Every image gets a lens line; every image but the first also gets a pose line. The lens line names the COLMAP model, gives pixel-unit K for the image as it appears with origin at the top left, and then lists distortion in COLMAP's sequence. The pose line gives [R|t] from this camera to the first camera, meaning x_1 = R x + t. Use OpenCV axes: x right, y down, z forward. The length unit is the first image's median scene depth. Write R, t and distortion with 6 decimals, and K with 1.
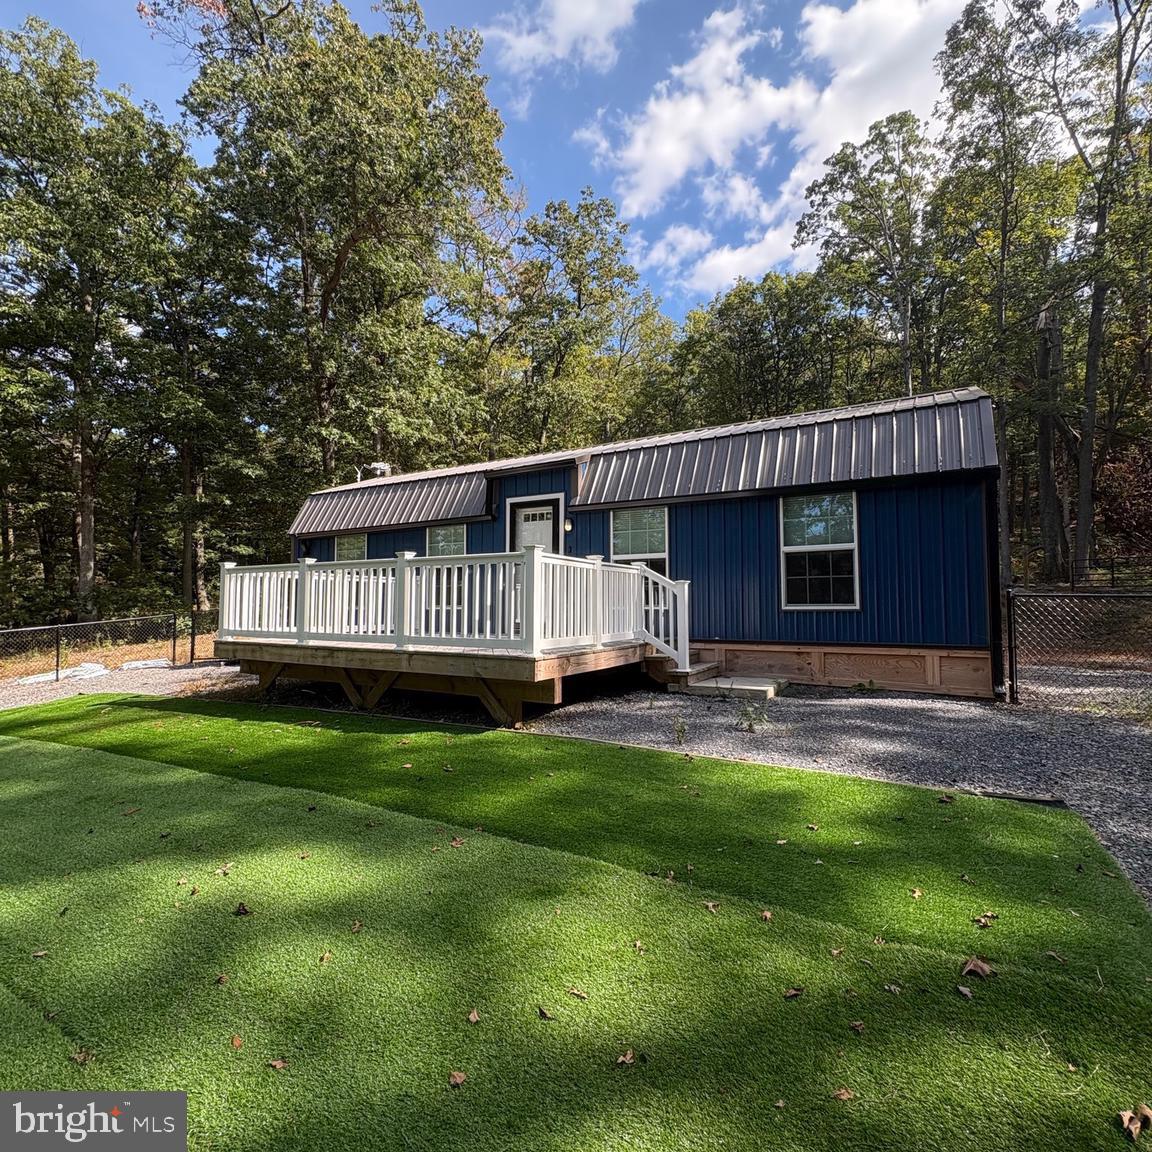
lens RADIAL K [[638.4, 0, 576.0], [0, 638.4, 576.0], [0, 0, 1]] dist [-0.003548, -0.000312]
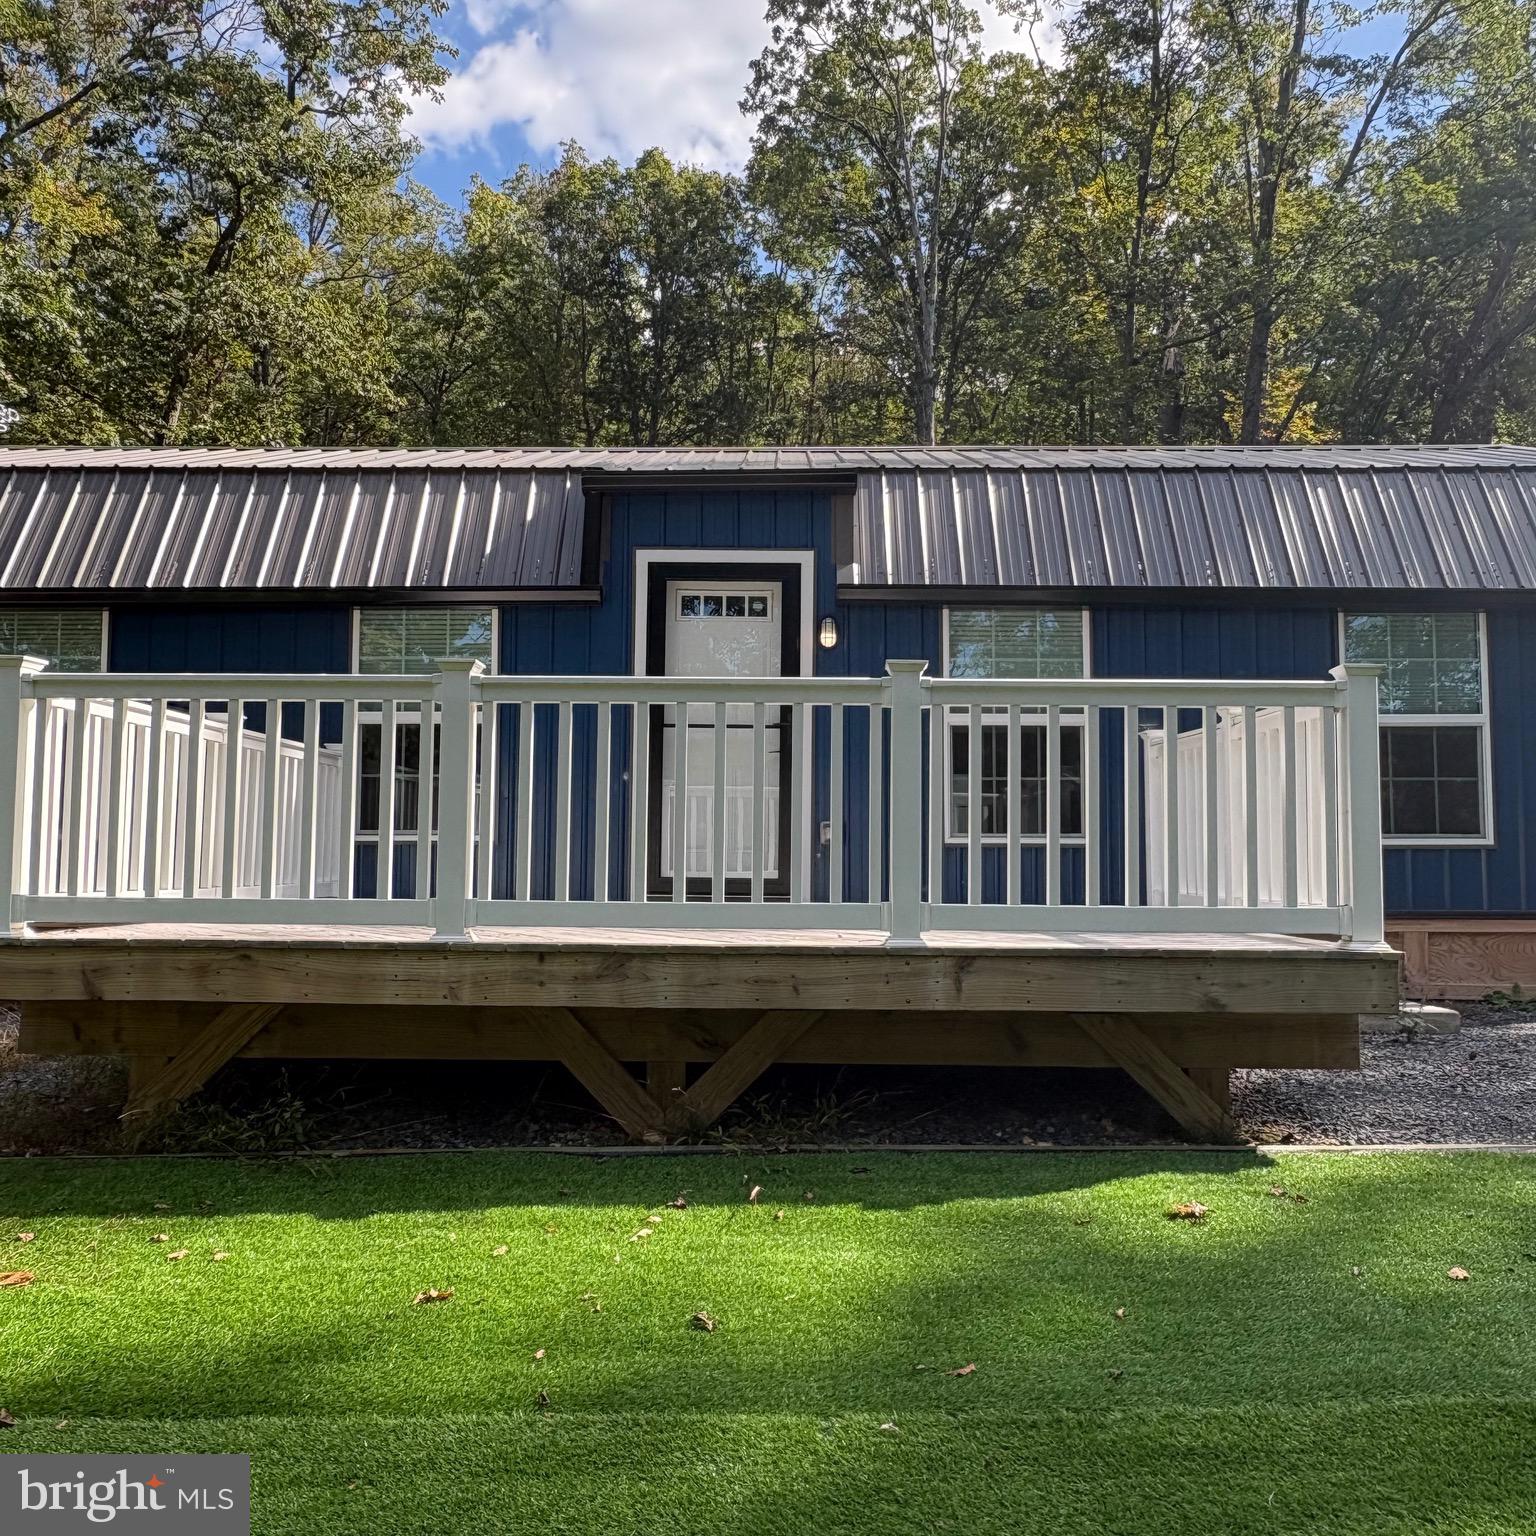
lens RADIAL K [[1334.3, 0, 774.4], [0, 1334.3, 777.3], [0, 0, 1]] dist [-0.002225, -0.004825]
pose [[0.866170, 0.028642, 0.498929, -0.434365], [-0.030556, 0.999524, -0.004333, 0.014845], [-0.498815, -0.011492, 0.866632, 0.274046]]
